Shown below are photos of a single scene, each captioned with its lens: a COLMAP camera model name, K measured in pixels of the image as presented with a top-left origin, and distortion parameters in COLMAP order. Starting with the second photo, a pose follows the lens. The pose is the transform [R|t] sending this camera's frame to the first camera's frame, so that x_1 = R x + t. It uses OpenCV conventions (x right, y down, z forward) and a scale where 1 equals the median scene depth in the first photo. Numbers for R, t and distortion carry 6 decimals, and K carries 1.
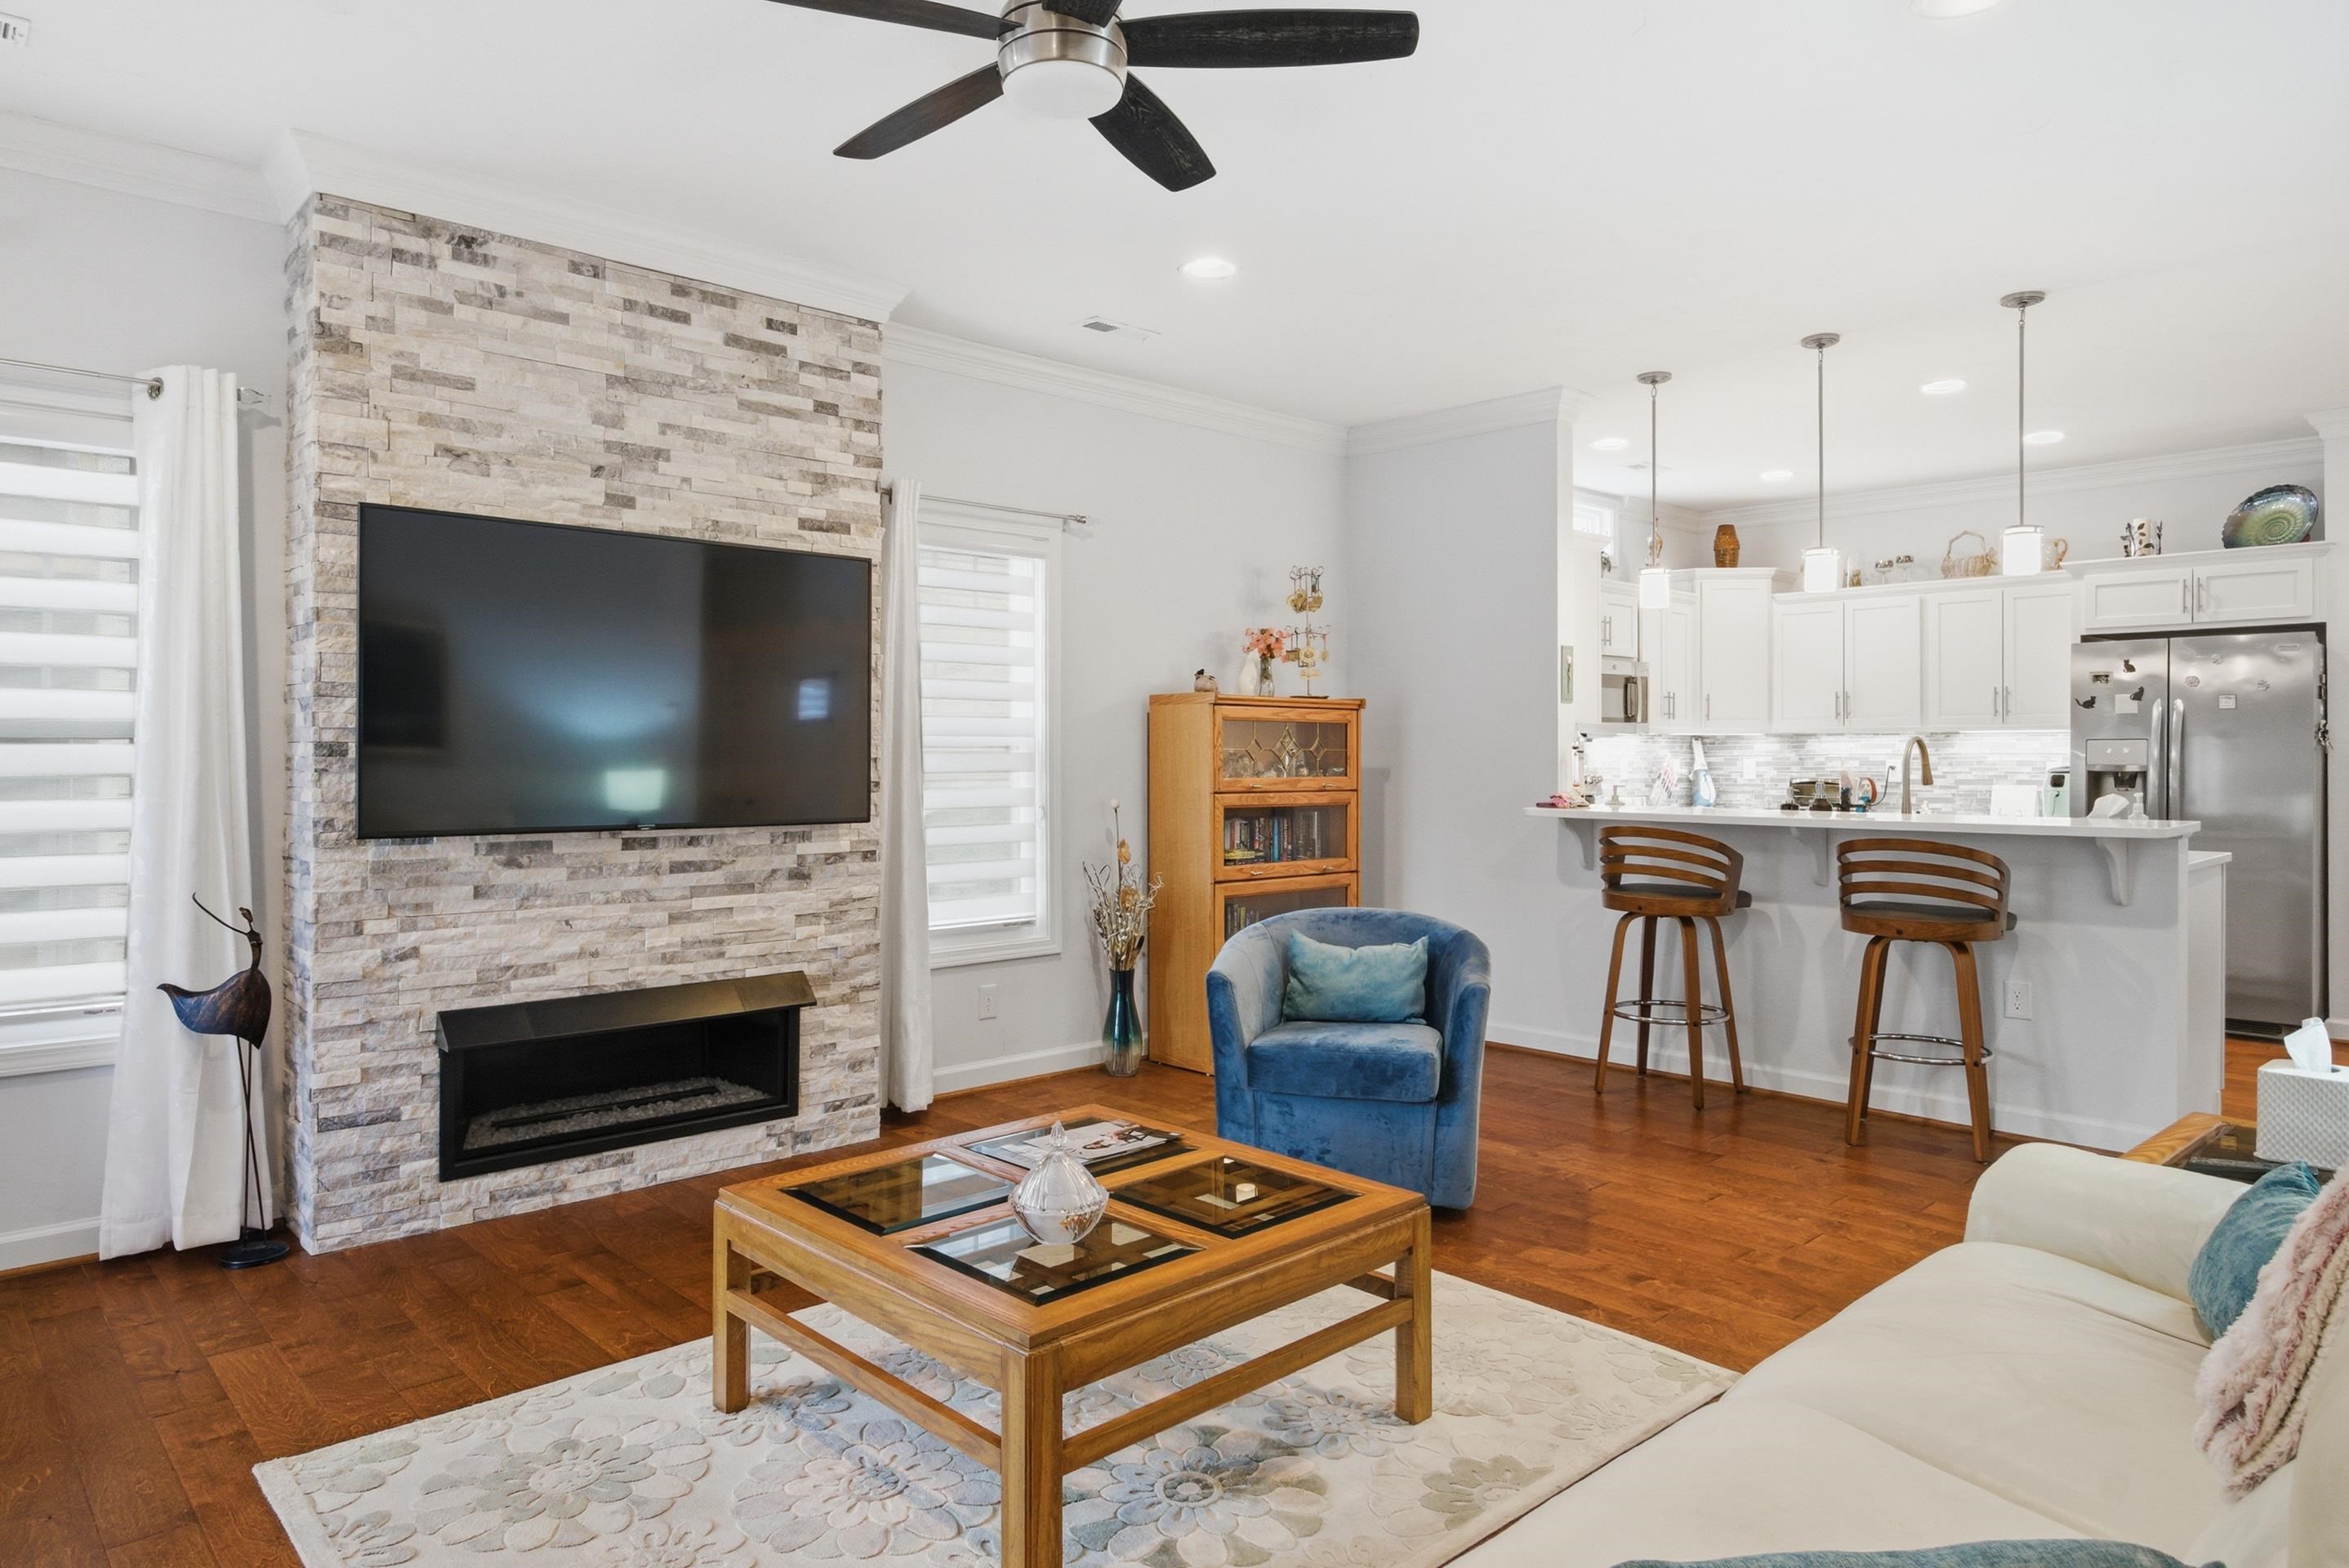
lens RADIAL K [[1417.6, 0, 1154.0], [0, 1417.6, 758.3], [0, 0, 1]] dist [-0.004744, -0.001501]
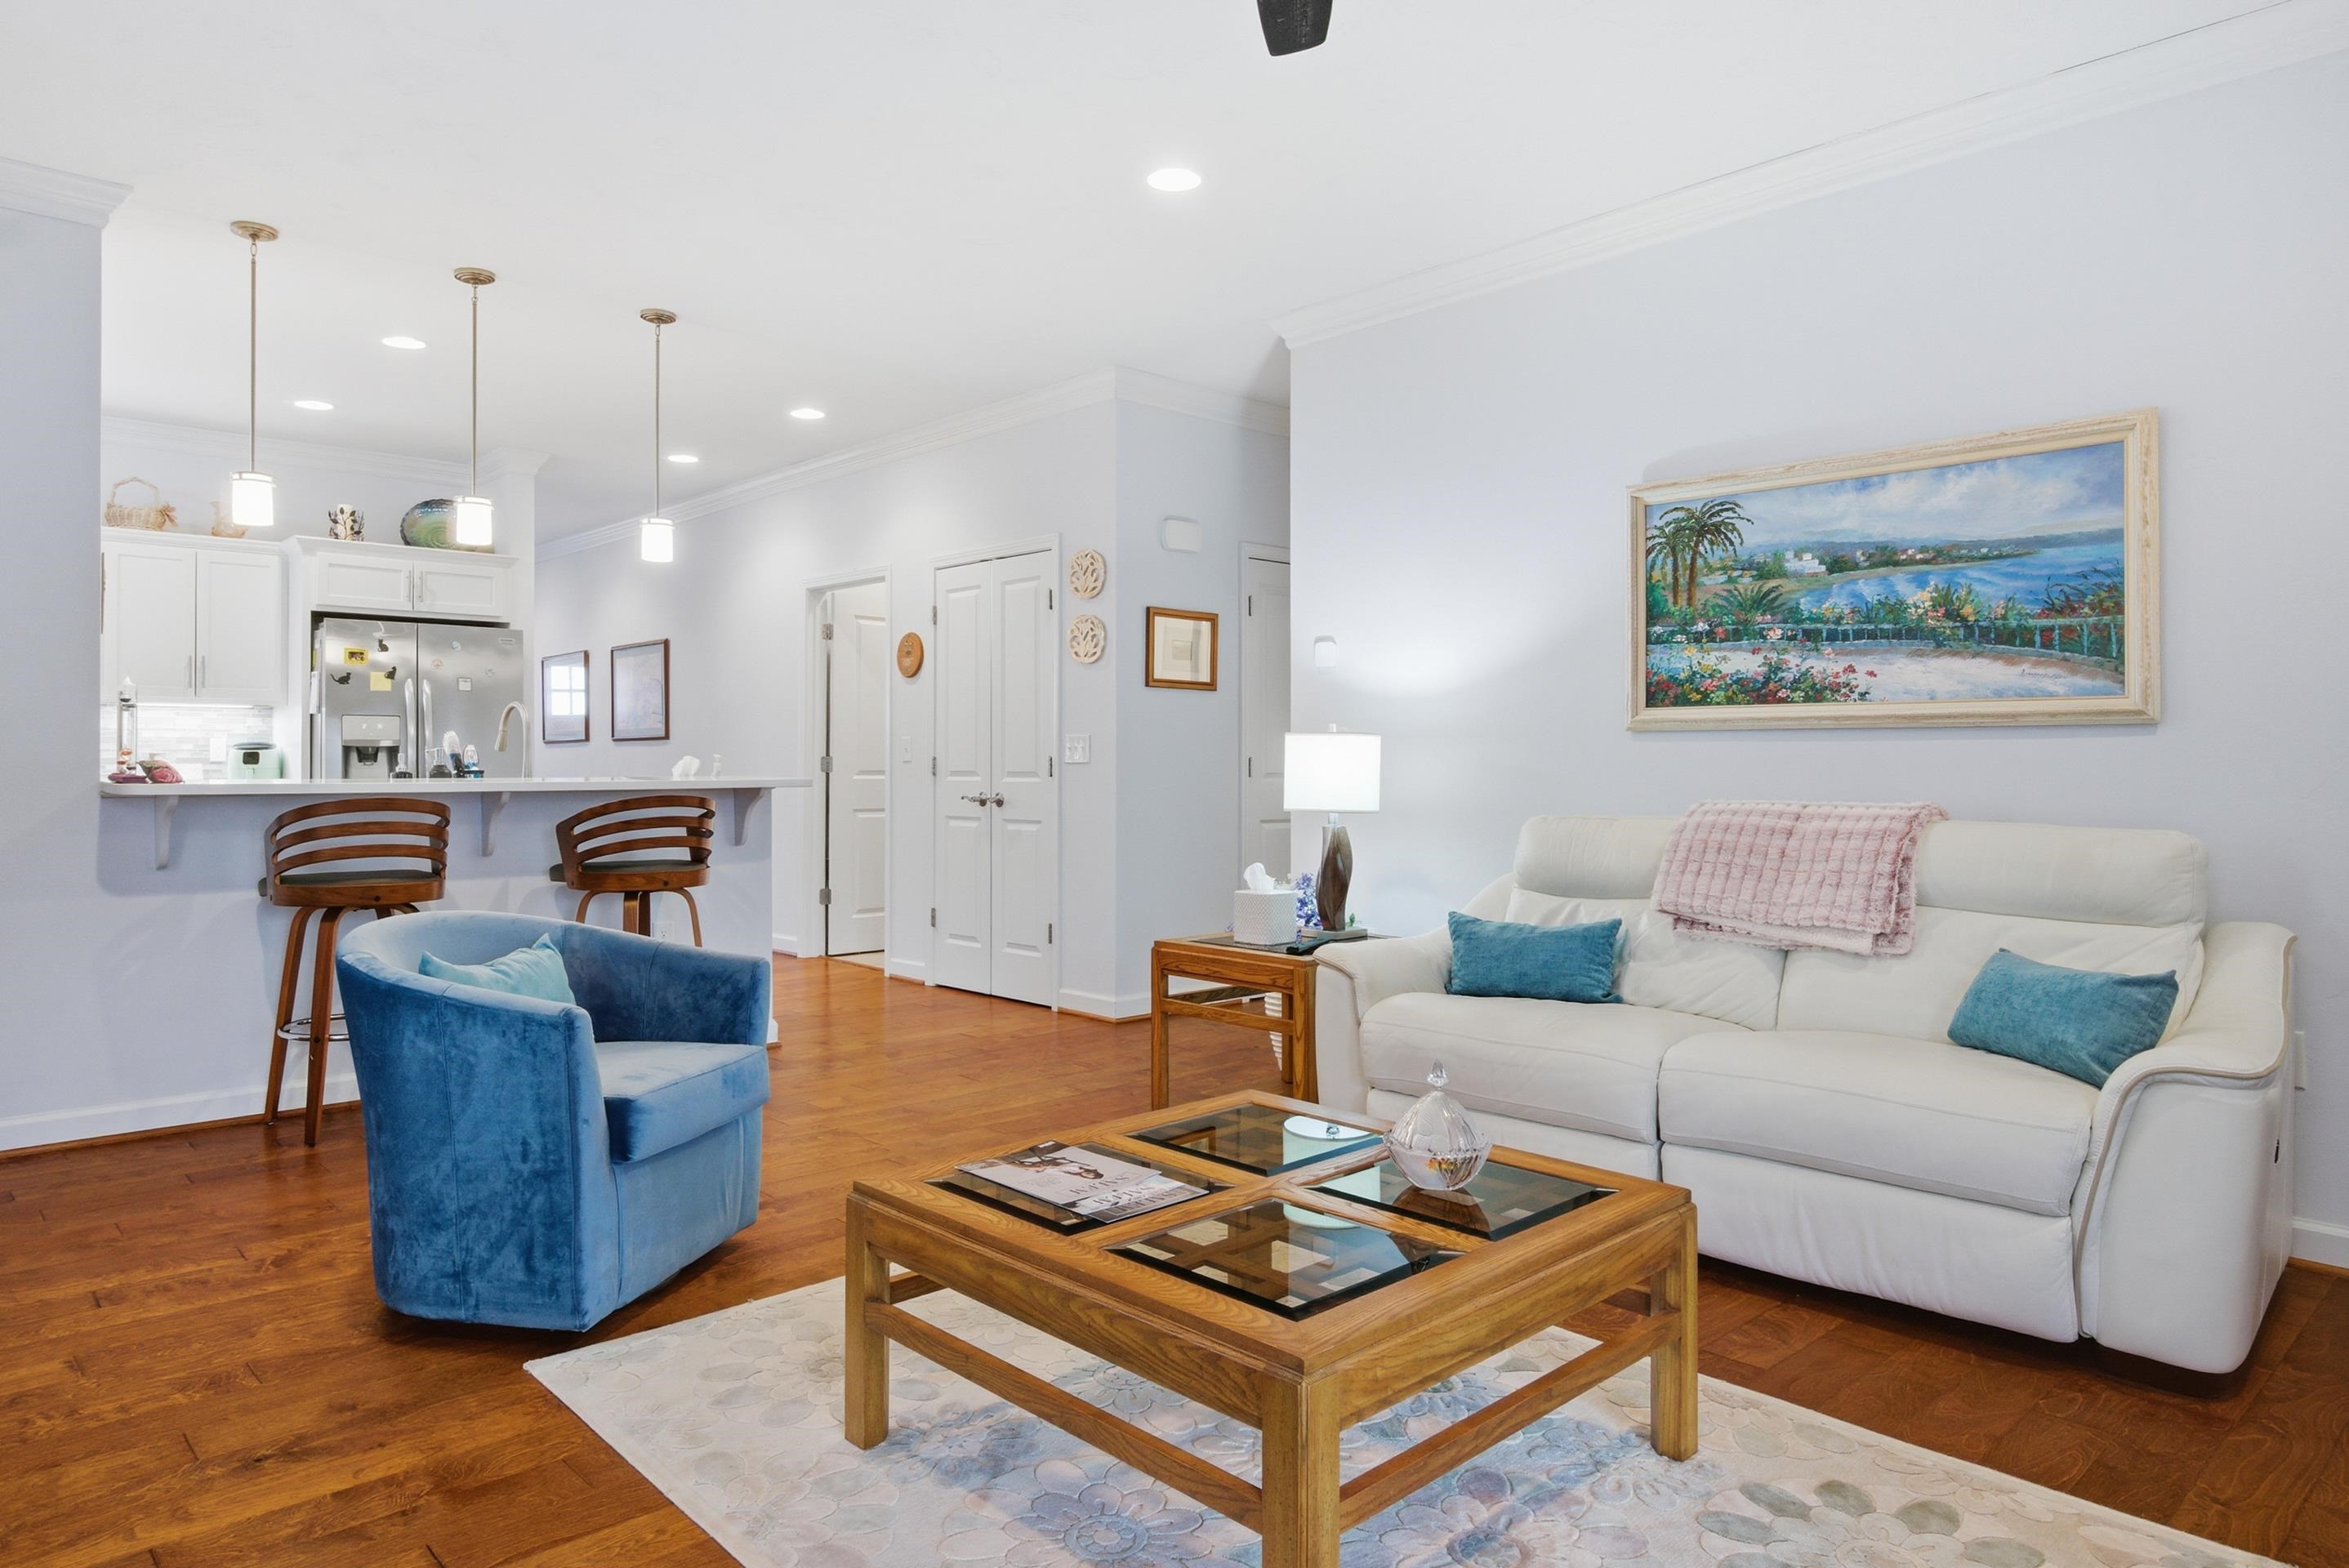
lens RADIAL K [[1417.6, 0, 1154.0], [0, 1417.6, 758.3], [0, 0, 1]] dist [-0.004744, -0.001501]
pose [[-0.014542, 0.001077, 0.999894, -0.361996], [0.003372, 0.999994, -0.001028, 0.020857], [-0.999889, 0.003356, -0.014545, 0.431889]]
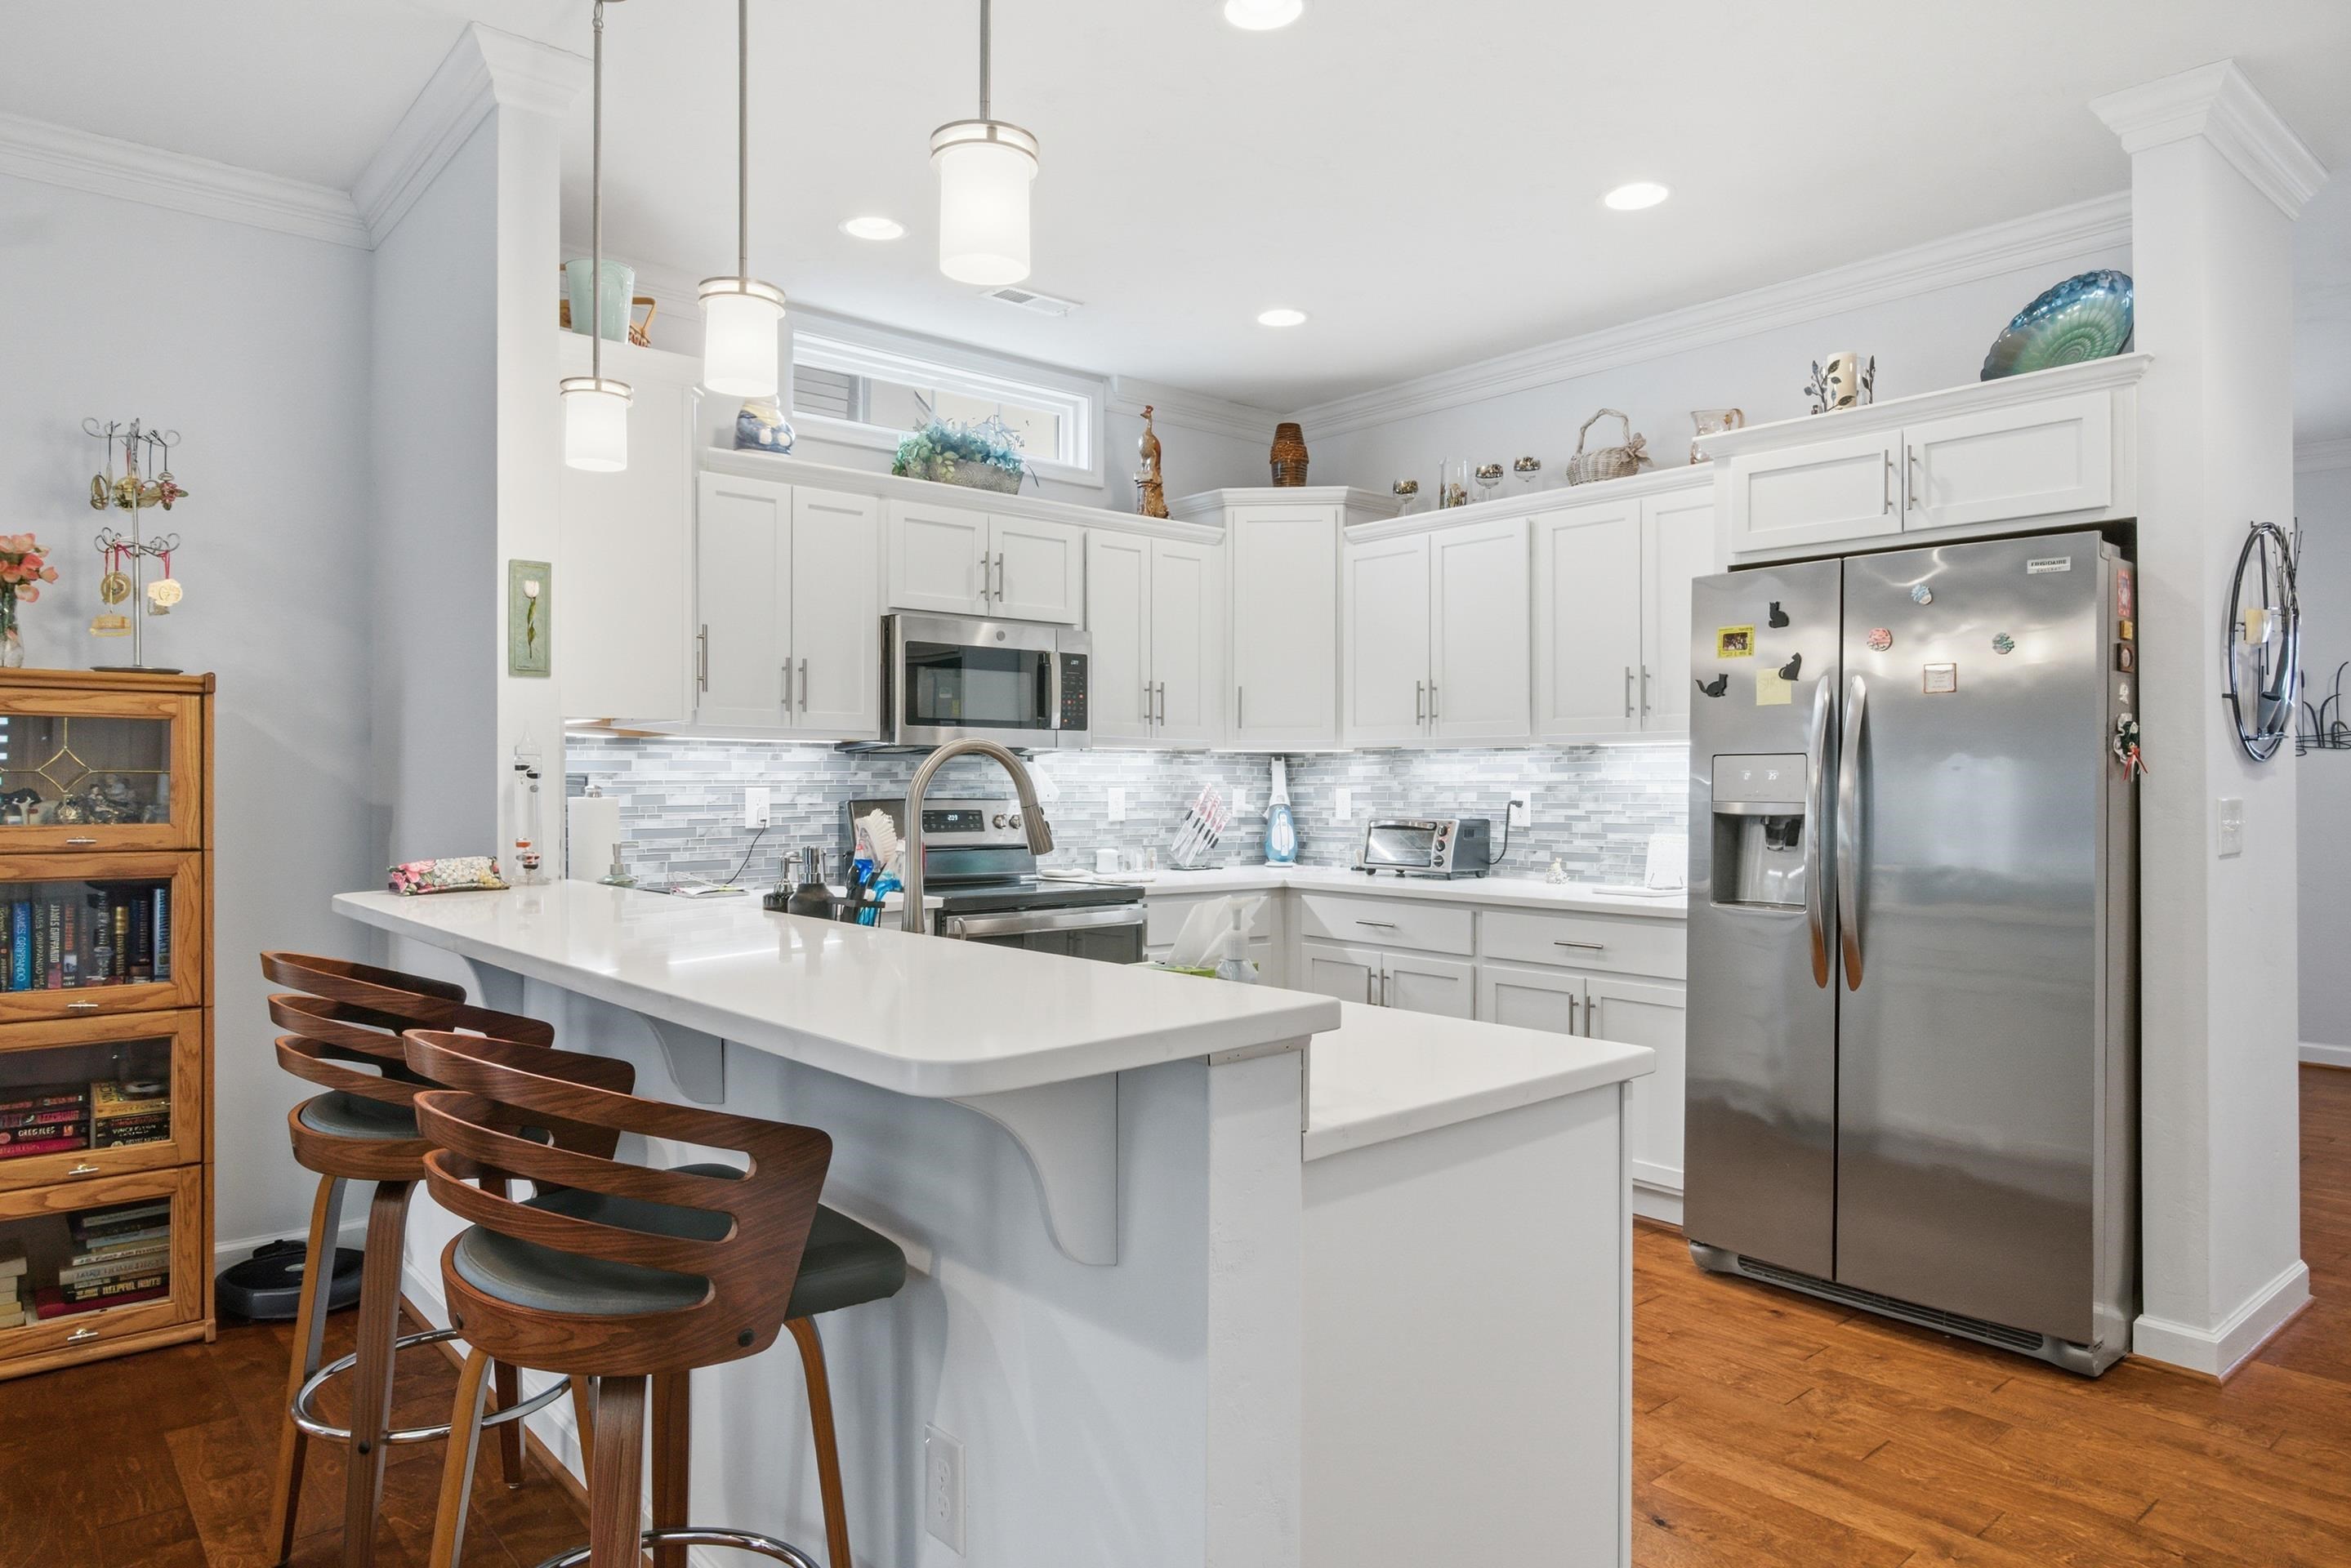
lens RADIAL K [[1408.2, 0, 1175.5], [0, 1408.2, 784.0], [0, 0, 1]] dist [0.001174, -0.000692]
pose [[0.999464, 0.001523, -0.032713, 0.470146], [-0.001557, 0.999998, -0.001010, -0.001250], [0.032711, 0.001061, 0.999464, 0.454300]]
